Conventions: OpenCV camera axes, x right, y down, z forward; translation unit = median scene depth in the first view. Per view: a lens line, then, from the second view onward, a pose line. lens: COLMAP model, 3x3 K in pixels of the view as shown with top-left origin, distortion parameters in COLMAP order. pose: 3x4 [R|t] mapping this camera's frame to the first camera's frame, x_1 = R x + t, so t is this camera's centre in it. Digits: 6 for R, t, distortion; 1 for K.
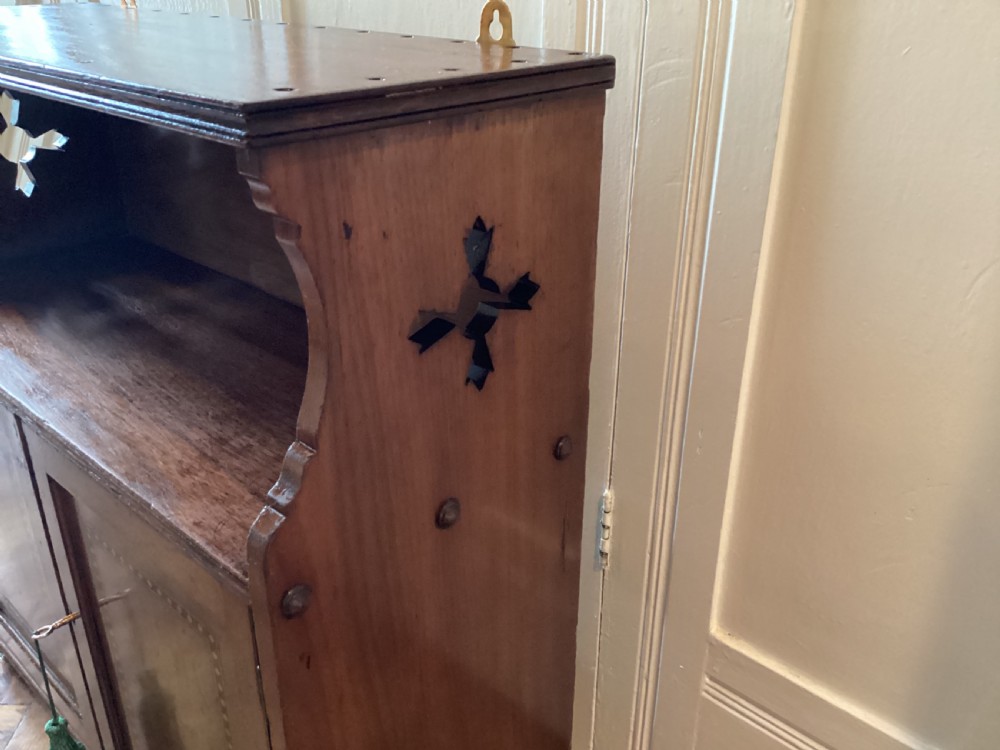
lens RADIAL K [[899.5, 0, 486.6], [0, 899.5, 373.2], [0, 0, 1]] dist [0.108254, -0.218494]
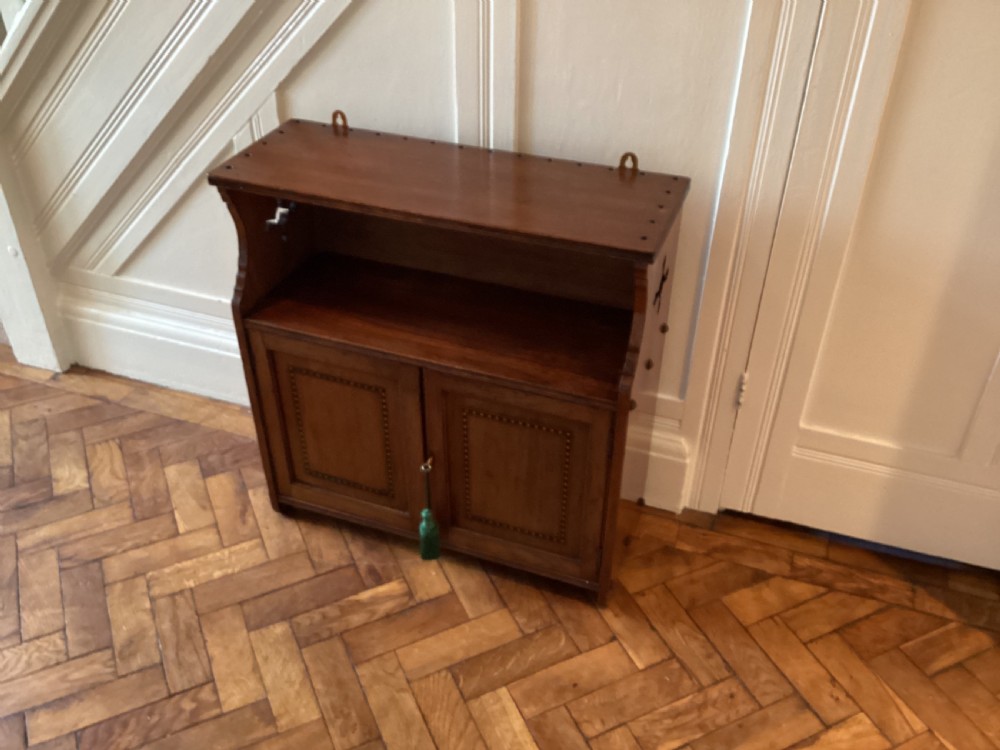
lens RADIAL K [[899.5, 0, 501.0], [0, 899.5, 371.6], [0, 0, 1]] dist [0.108254, -0.218494]
pose [[0.917308, -0.229598, 0.325316, -1.393996], [0.166727, 0.963419, 0.209825, -0.474572], [-0.361591, -0.138236, 0.922032, -1.330178]]
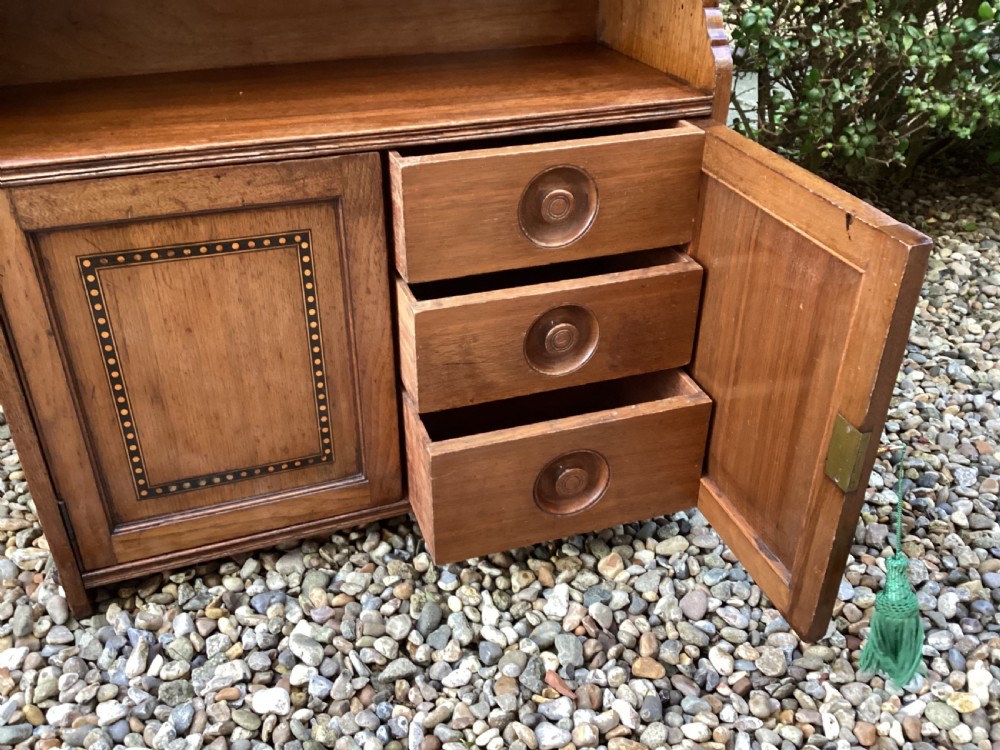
lens RADIAL K [[899.5, 0, 498.8], [0, 899.5, 377.6], [0, 0, 1]] dist [0.108254, -0.218494]
pose [[0.435468, -0.467133, 0.769516, -1.971788], [0.383579, 0.869625, 0.310837, -0.003665], [-0.814392, 0.159811, 0.557876, 0.418165]]
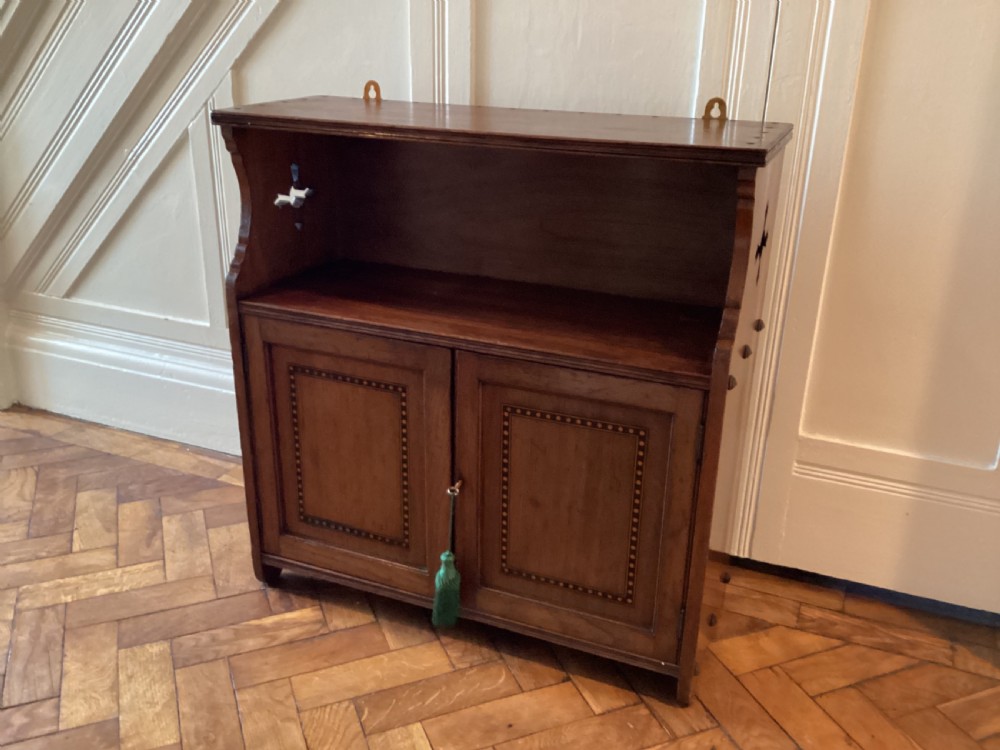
lens RADIAL K [[899.5, 0, 498.6], [0, 899.5, 375.3], [0, 0, 1]] dist [0.108254, -0.218494]
pose [[0.931659, -0.119091, 0.343262, -1.371109], [0.139508, 0.989591, -0.035315, 0.222908], [-0.335484, 0.080789, 0.938575, -0.758235]]
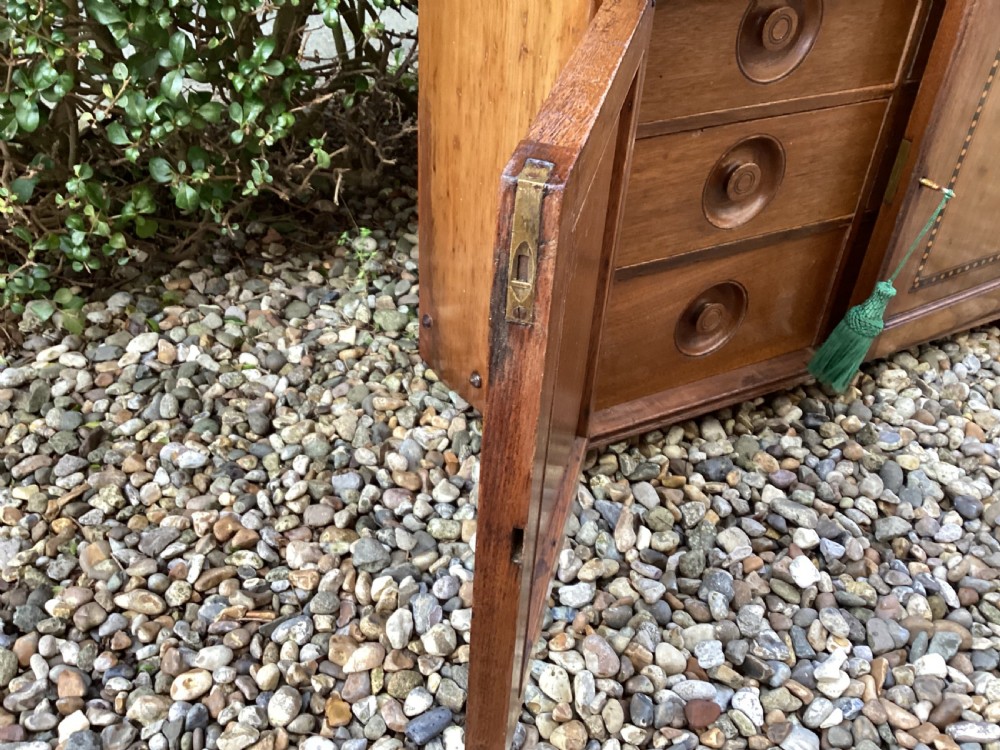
lens RADIAL K [[899.5, 0, 495.7], [0, 899.5, 381.0], [0, 0, 1]] dist [0.108254, -0.218494]
pose [[0.317703, -0.551822, 0.771076, -2.334229], [0.360062, 0.822505, 0.440273, -0.258139], [-0.877166, 0.137759, 0.460002, 1.455100]]
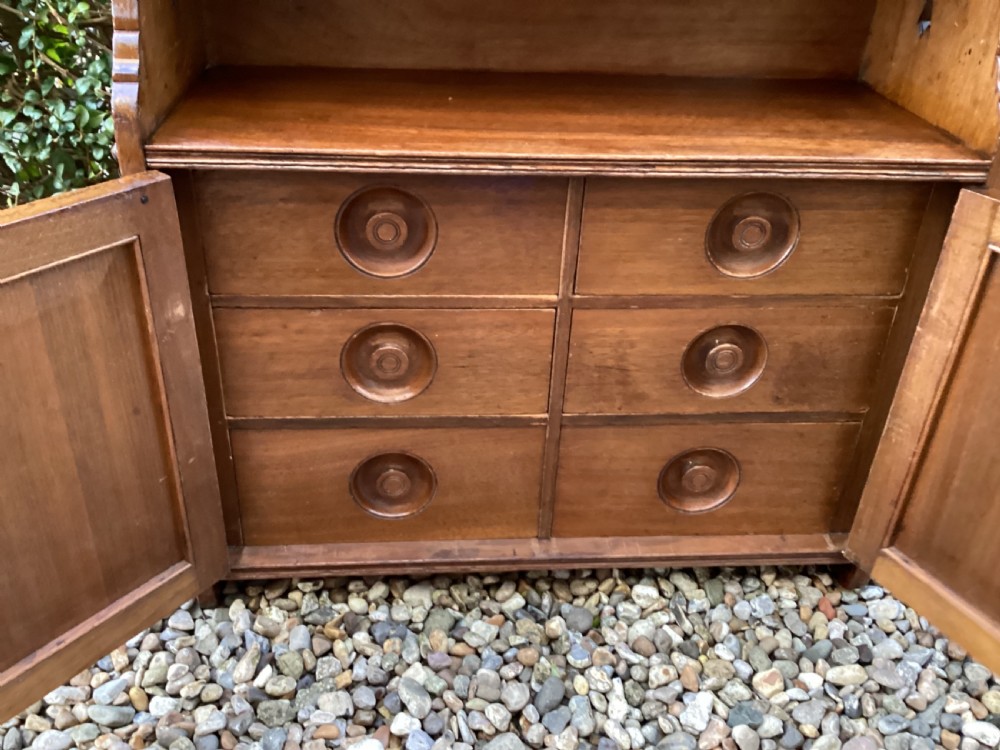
lens RADIAL K [[899.5, 0, 499.2], [0, 899.5, 381.3], [0, 0, 1]] dist [0.108254, -0.218494]
pose [[0.660692, -0.362664, 0.657237, -1.795155], [0.283537, 0.931257, 0.228840, -0.000408], [-0.695049, 0.035159, 0.718102, 0.487770]]
